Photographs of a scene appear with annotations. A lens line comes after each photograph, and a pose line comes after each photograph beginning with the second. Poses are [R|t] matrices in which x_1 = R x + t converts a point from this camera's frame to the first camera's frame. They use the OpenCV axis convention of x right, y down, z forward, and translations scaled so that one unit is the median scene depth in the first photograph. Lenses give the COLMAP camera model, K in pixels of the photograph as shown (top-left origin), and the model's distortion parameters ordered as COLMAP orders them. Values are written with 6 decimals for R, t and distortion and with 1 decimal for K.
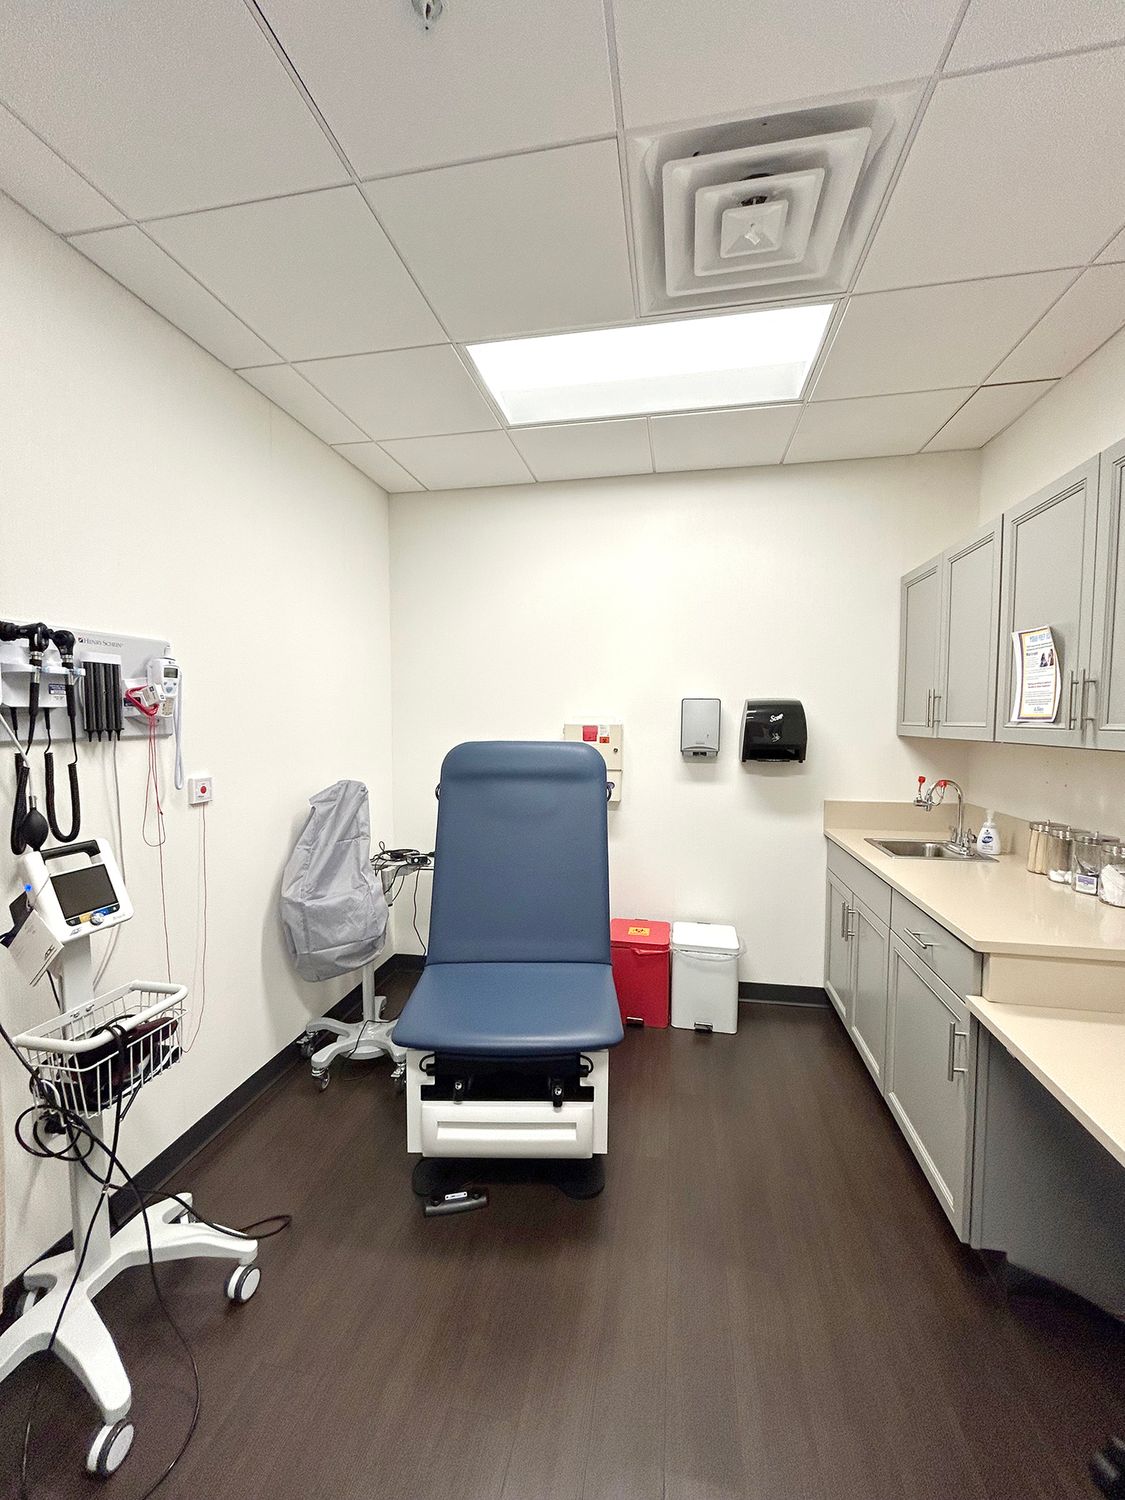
lens RADIAL K [[609.0, 0, 560.0], [0, 609.0, 752.3], [0, 0, 1]] dist [-0.001134, 0.000149]
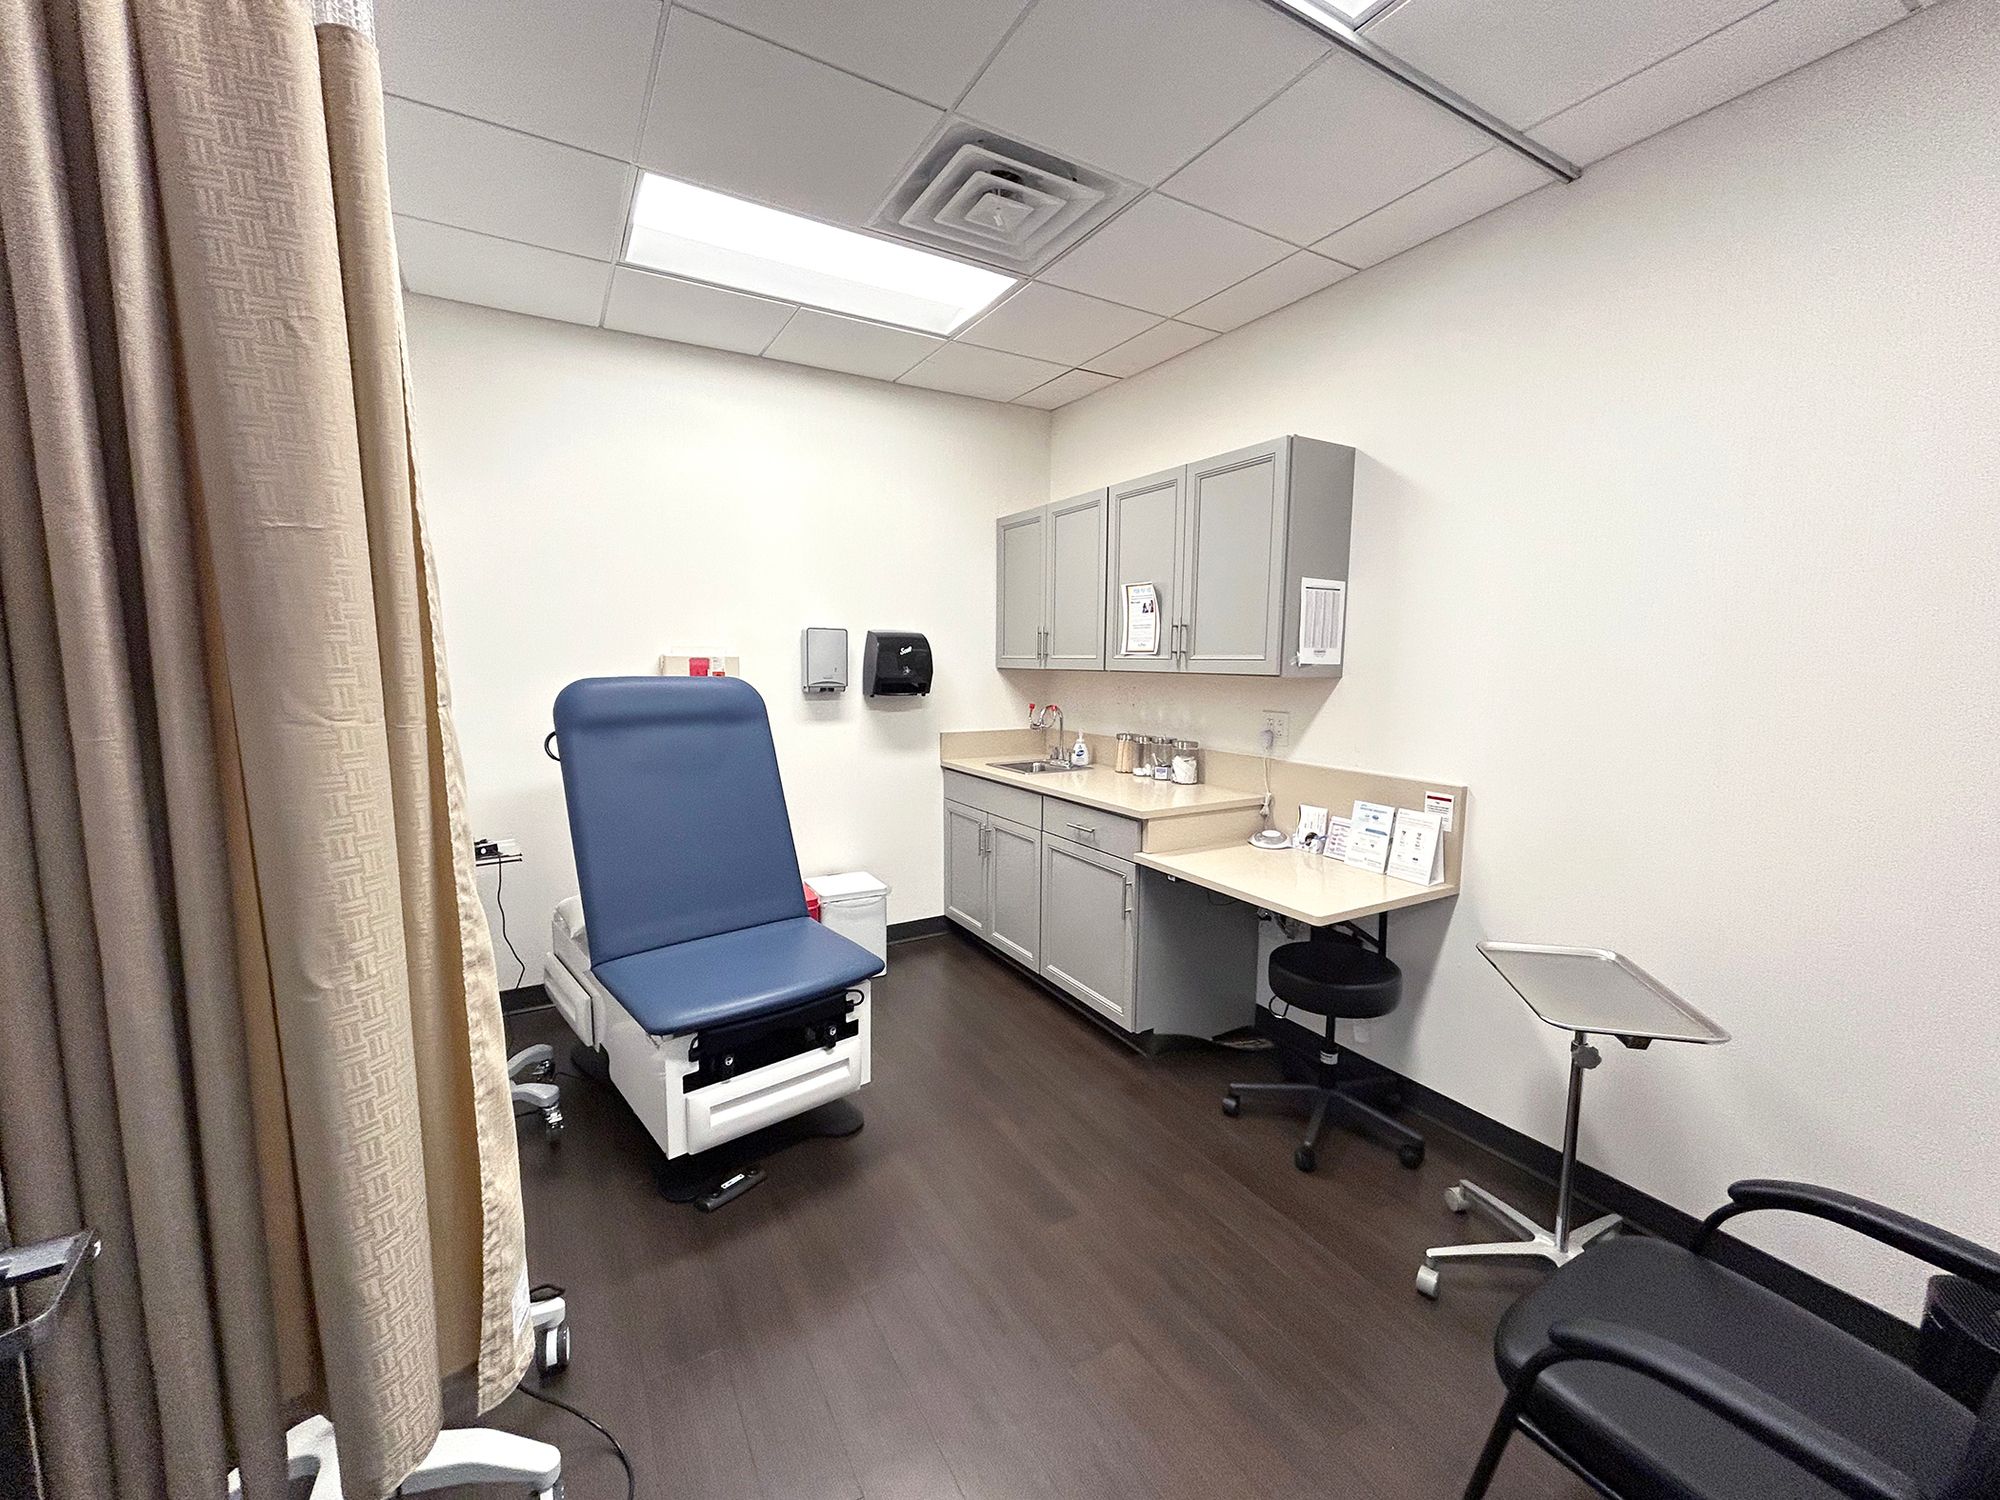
lens RADIAL K [[812.0, 0, 1005.5], [0, 812.0, 751.4], [0, 0, 1]] dist [-0.001134, 0.000149]
pose [[0.749716, -0.073315, 0.657686, -0.536697], [0.031557, 0.996674, 0.075131, 0.016811], [-0.661007, -0.035572, 0.749536, -0.124320]]
